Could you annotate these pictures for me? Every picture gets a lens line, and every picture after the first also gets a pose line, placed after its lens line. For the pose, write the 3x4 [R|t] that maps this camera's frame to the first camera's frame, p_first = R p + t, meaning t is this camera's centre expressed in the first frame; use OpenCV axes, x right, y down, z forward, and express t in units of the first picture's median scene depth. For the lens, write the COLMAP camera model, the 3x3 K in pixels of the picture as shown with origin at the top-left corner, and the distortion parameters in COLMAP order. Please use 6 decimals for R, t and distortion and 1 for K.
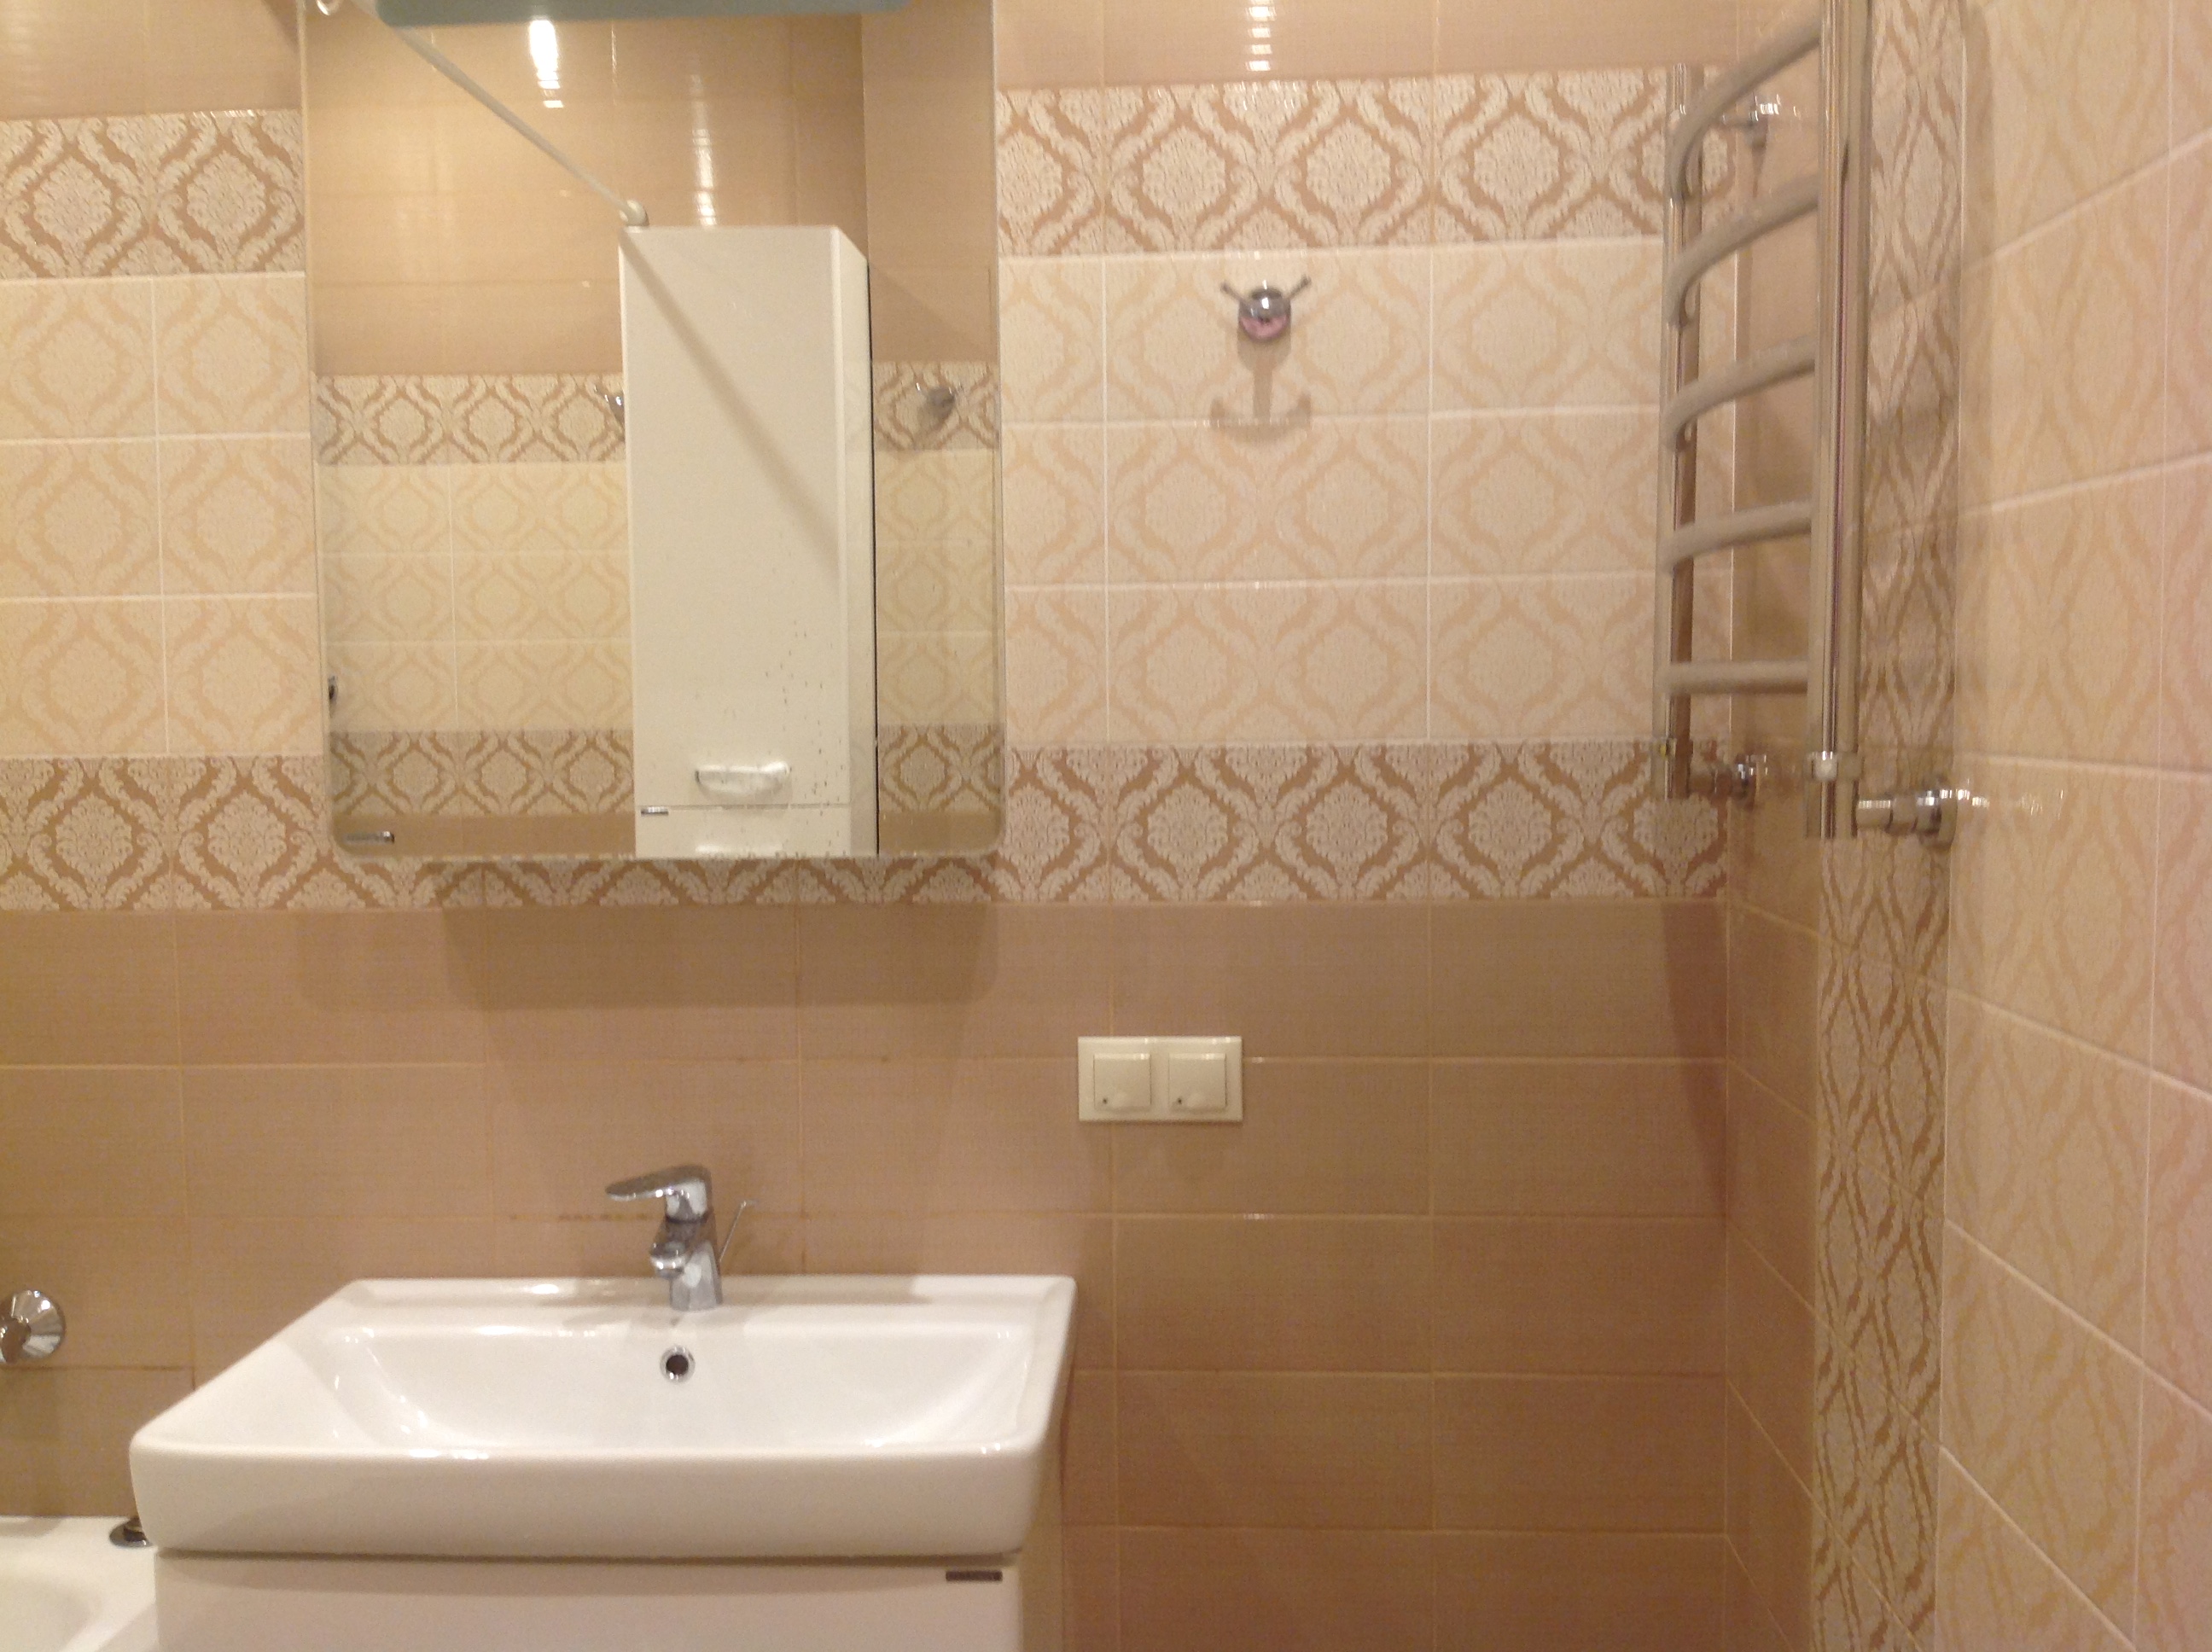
lens RADIAL K [[2141.2, 0, 1140.2], [0, 2141.2, 832.6], [0, 0, 1]] dist [0.152083, -0.378274]
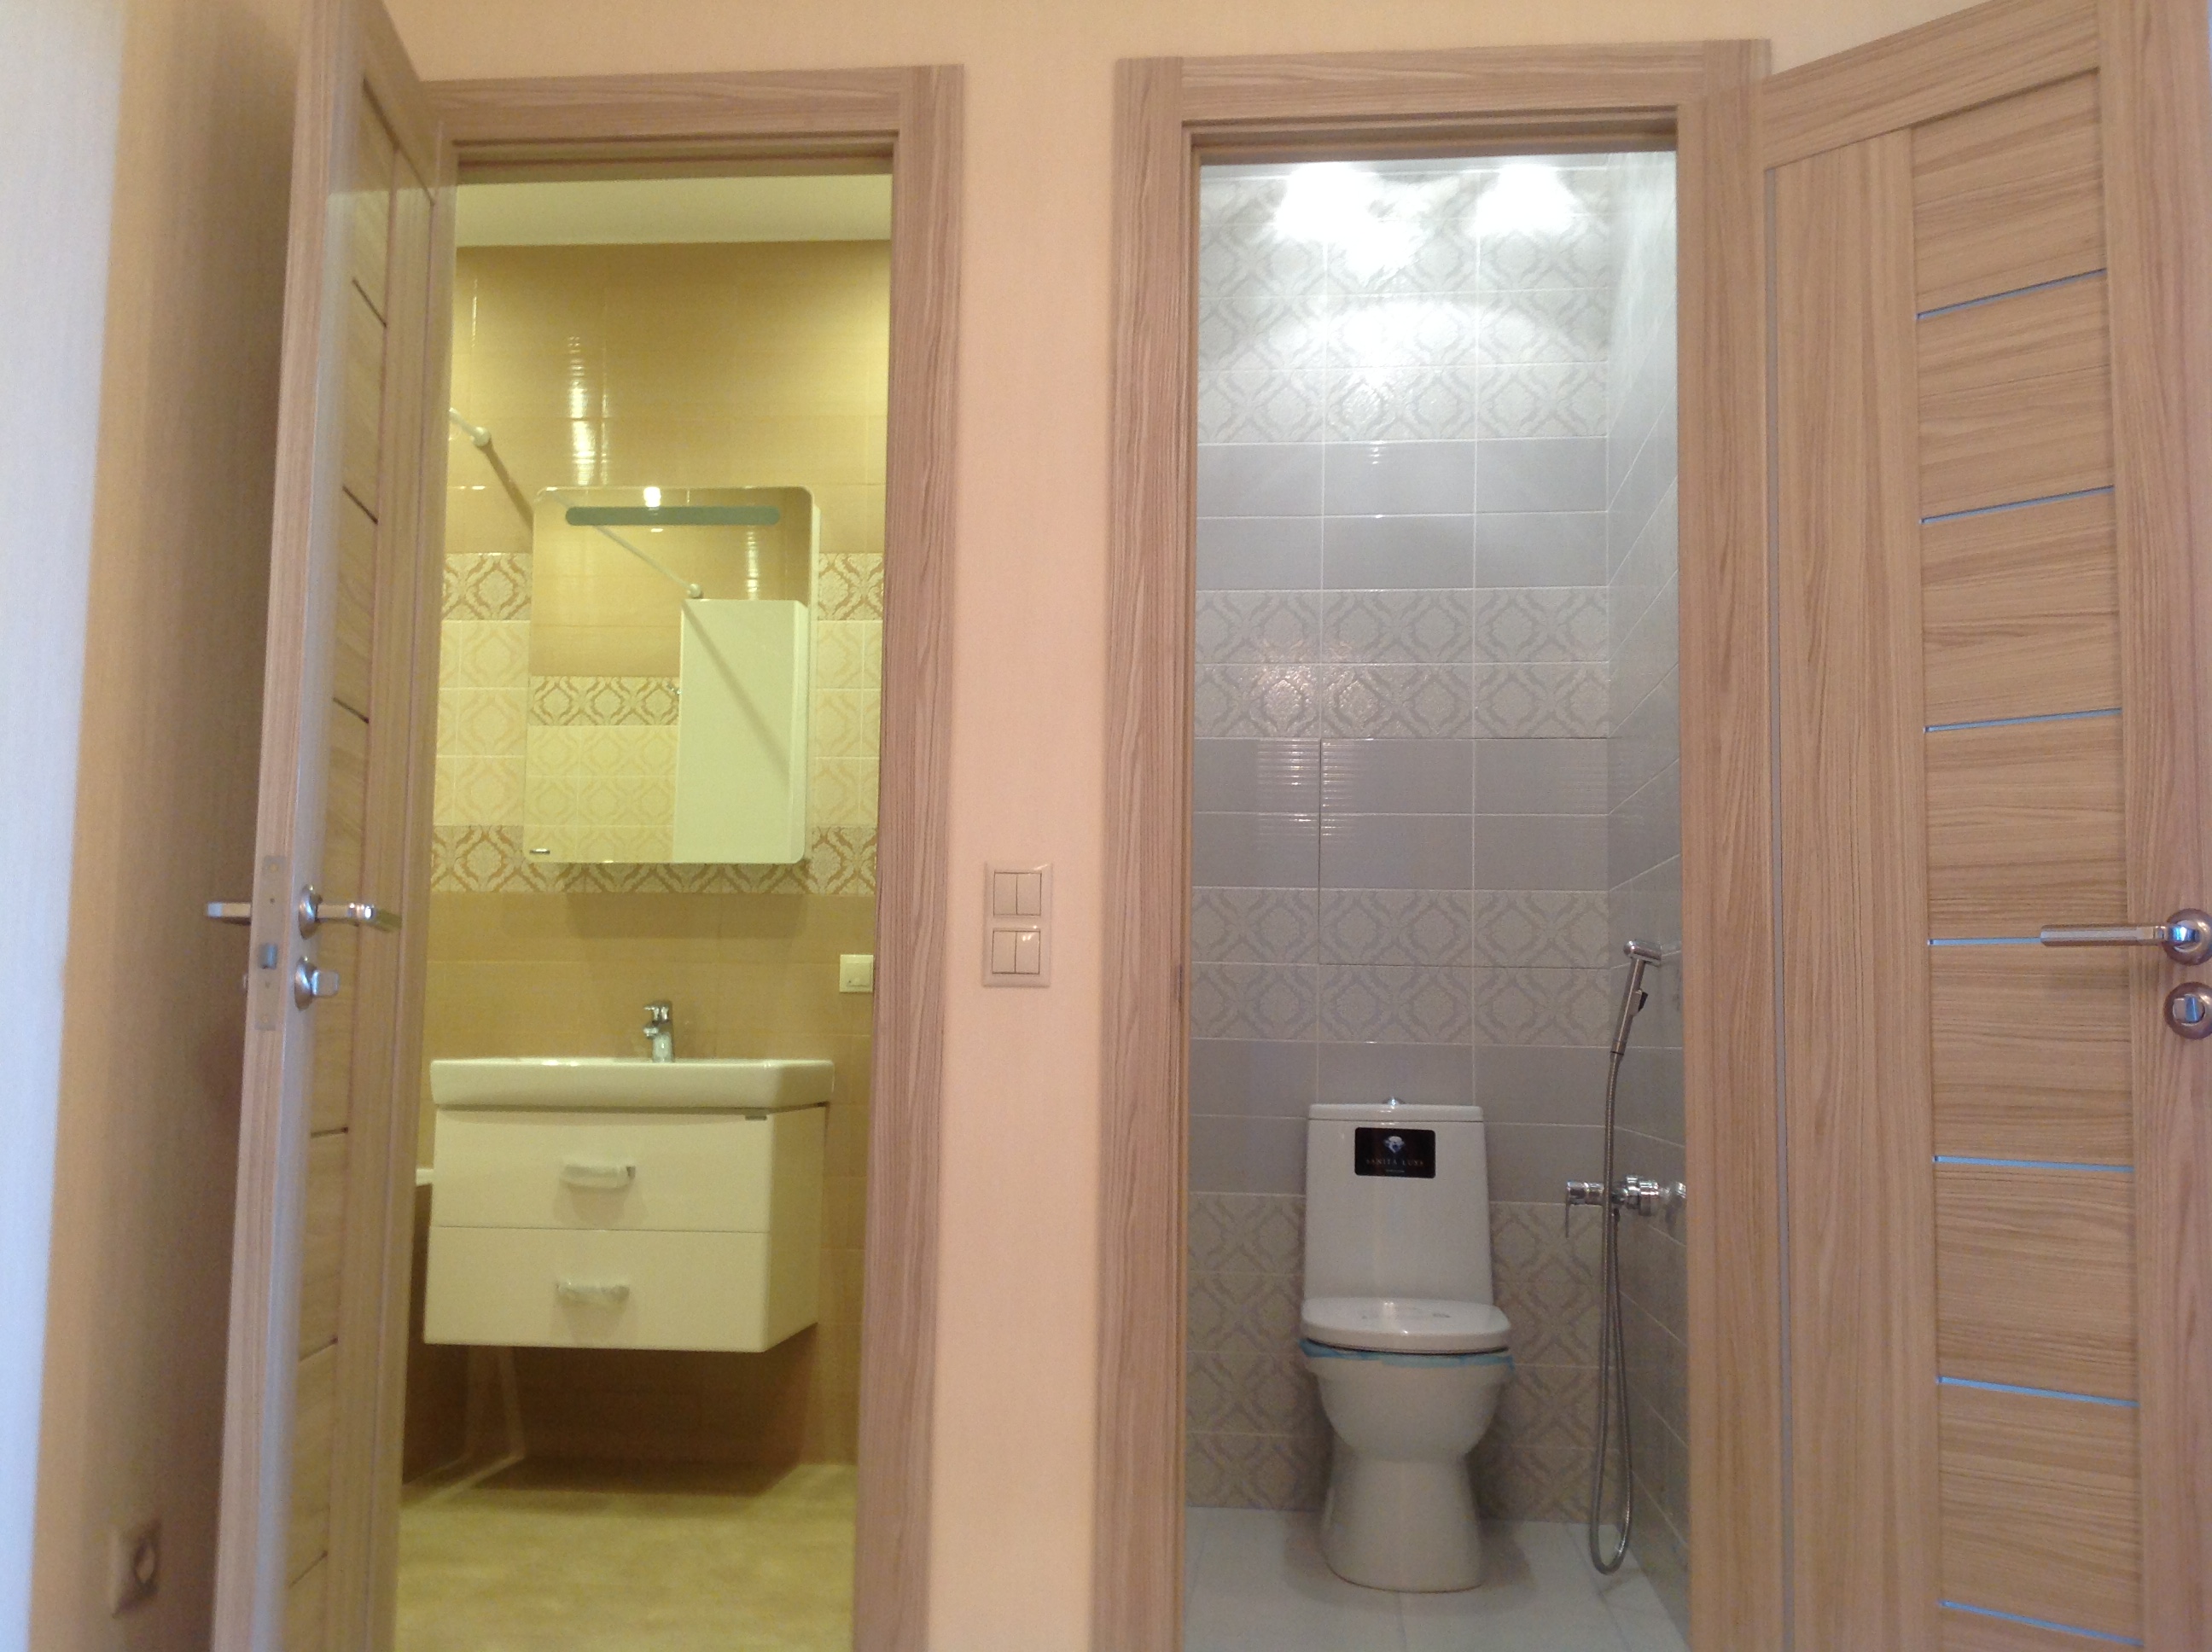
lens RADIAL K [[2206.7, 0, 1143.0], [0, 2206.7, 851.0], [0, 0, 1]] dist [0.276767, -0.898033]
pose [[0.998198, 0.022537, -0.055614, 0.421415], [-0.030620, 0.988352, -0.149071, 0.330241], [0.051606, 0.150505, 0.987261, -1.326630]]
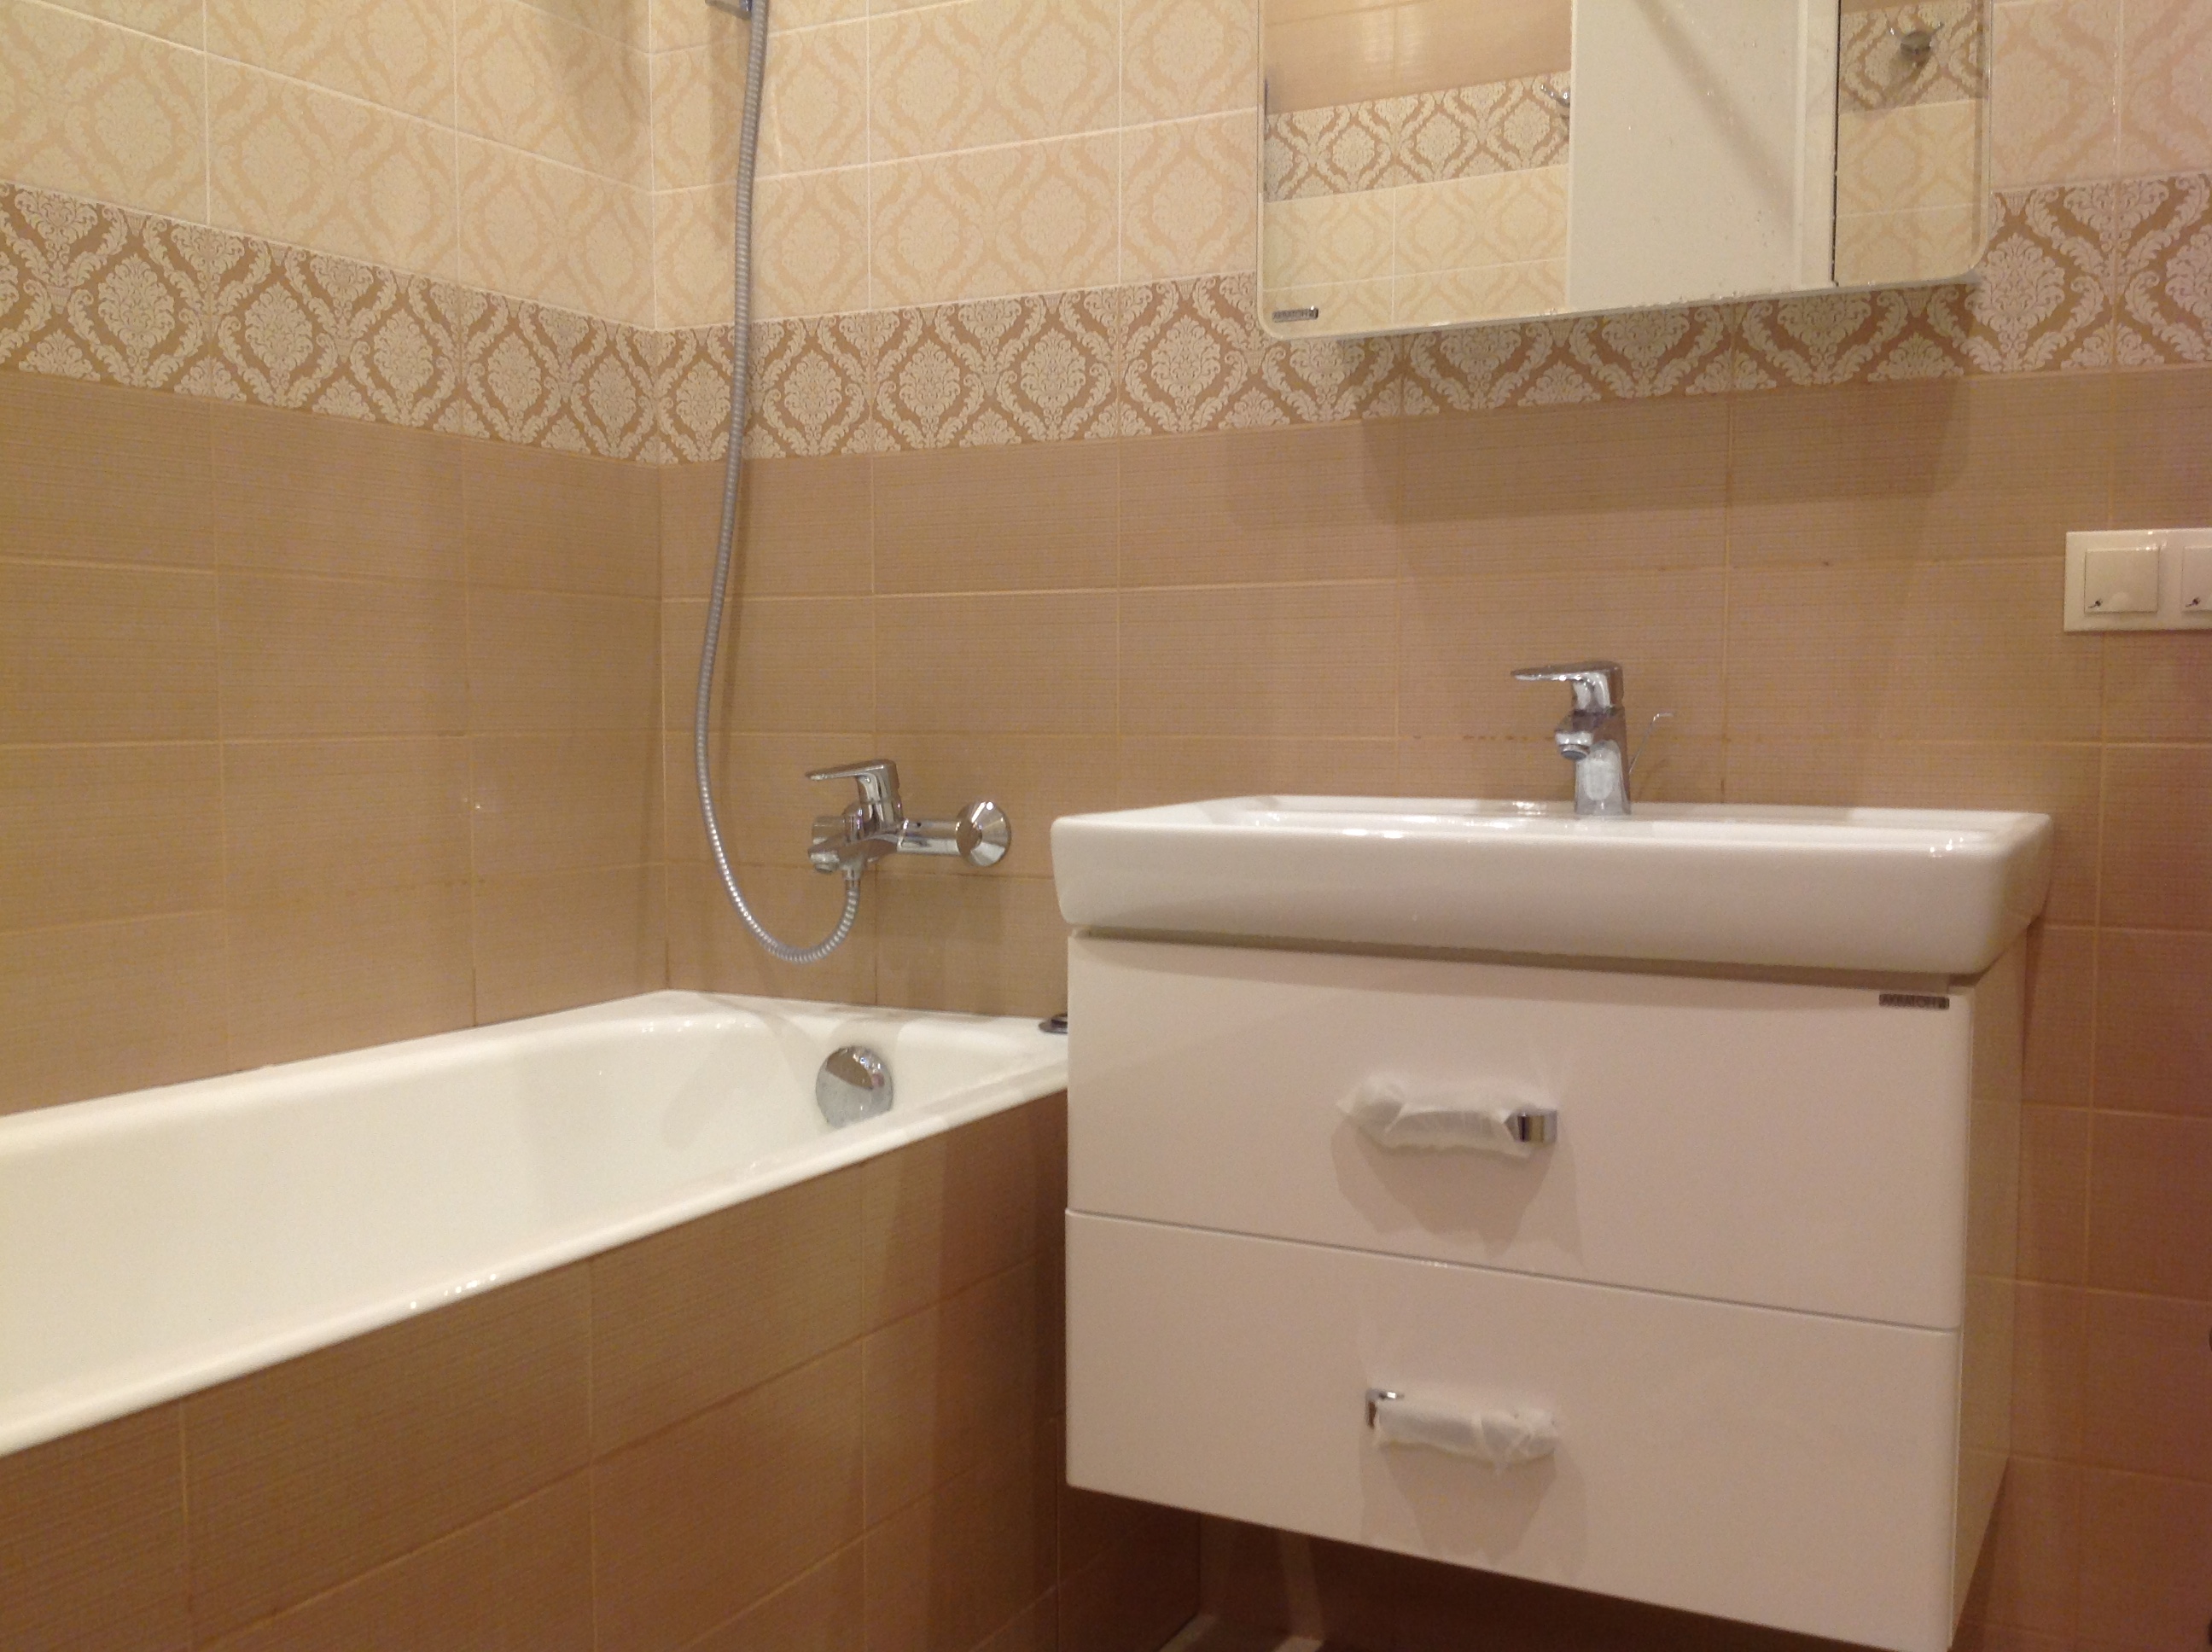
lens RADIAL K [[2118.5, 0, 1091.7], [0, 2118.5, 865.2], [0, 0, 1]] dist [0.127193, -0.324418]
pose [[0.901488, 0.045350, -0.430421, -0.005418], [-0.037436, 0.998938, 0.026843, 0.220037], [0.431182, -0.008085, 0.902229, 0.068360]]
